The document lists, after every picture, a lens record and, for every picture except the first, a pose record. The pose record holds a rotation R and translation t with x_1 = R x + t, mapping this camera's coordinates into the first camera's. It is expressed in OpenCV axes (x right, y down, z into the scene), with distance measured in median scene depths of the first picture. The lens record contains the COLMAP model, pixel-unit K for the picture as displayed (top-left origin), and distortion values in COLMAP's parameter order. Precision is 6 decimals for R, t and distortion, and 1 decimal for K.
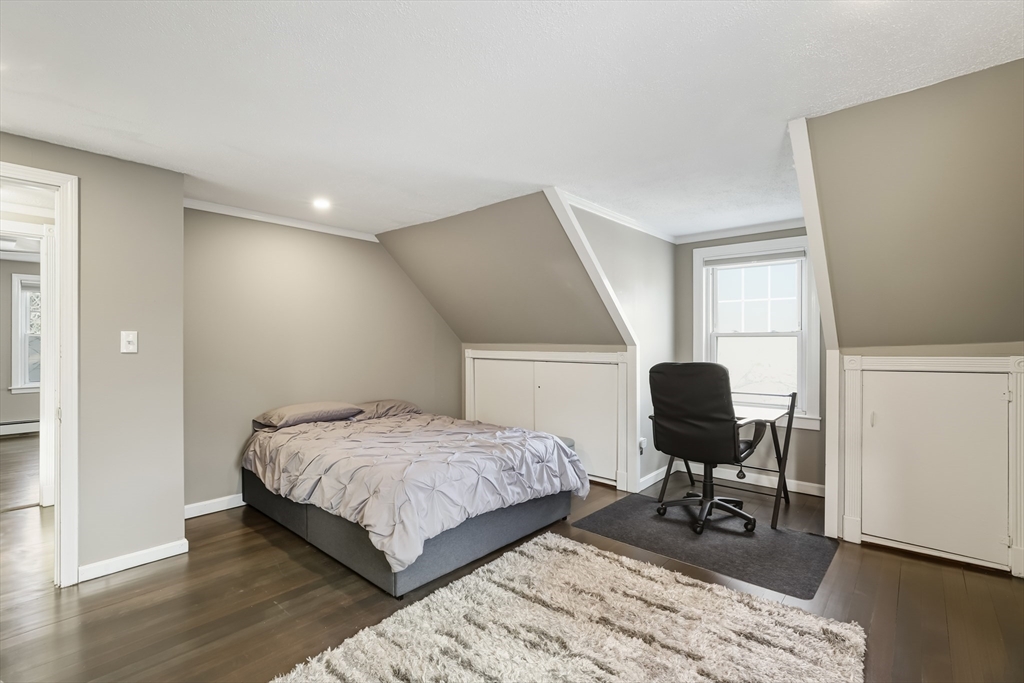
lens RADIAL K [[469.8, 0, 514.0], [0, 469.8, 342.0], [0, 0, 1]] dist [-0.005627, 0.002166]
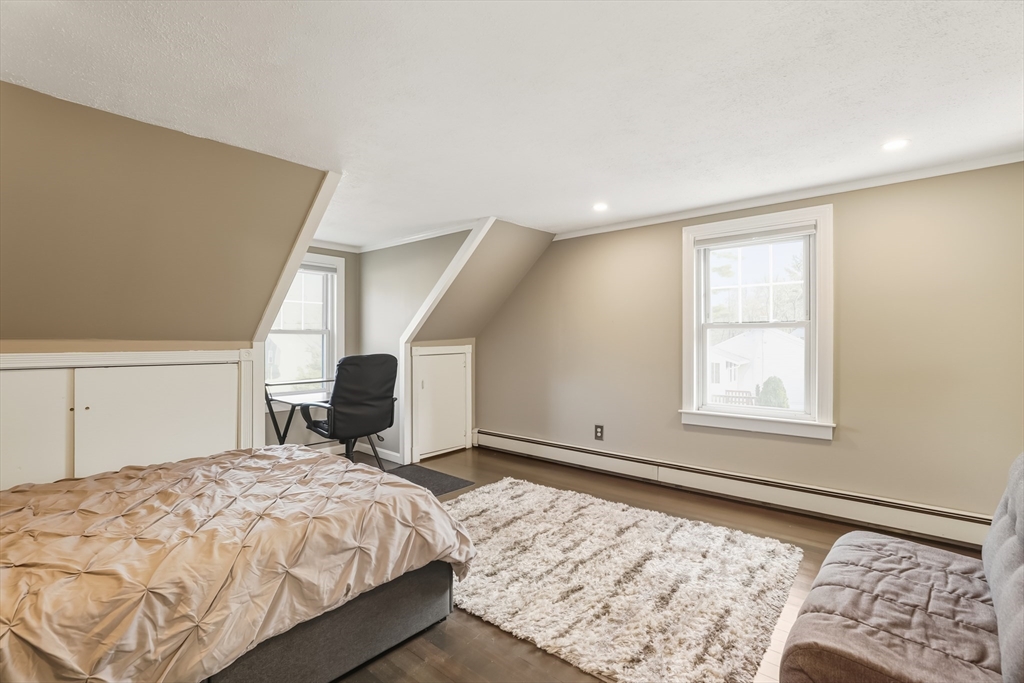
lens RADIAL K [[469.8, 0, 514.1], [0, 469.8, 338.8], [0, 0, 1]] dist [-0.005627, 0.002166]
pose [[-0.000116, -0.004352, 0.999991, -1.170369], [-0.002389, 0.999988, 0.004352, -0.004086], [-0.999997, -0.002388, -0.000126, 0.871677]]
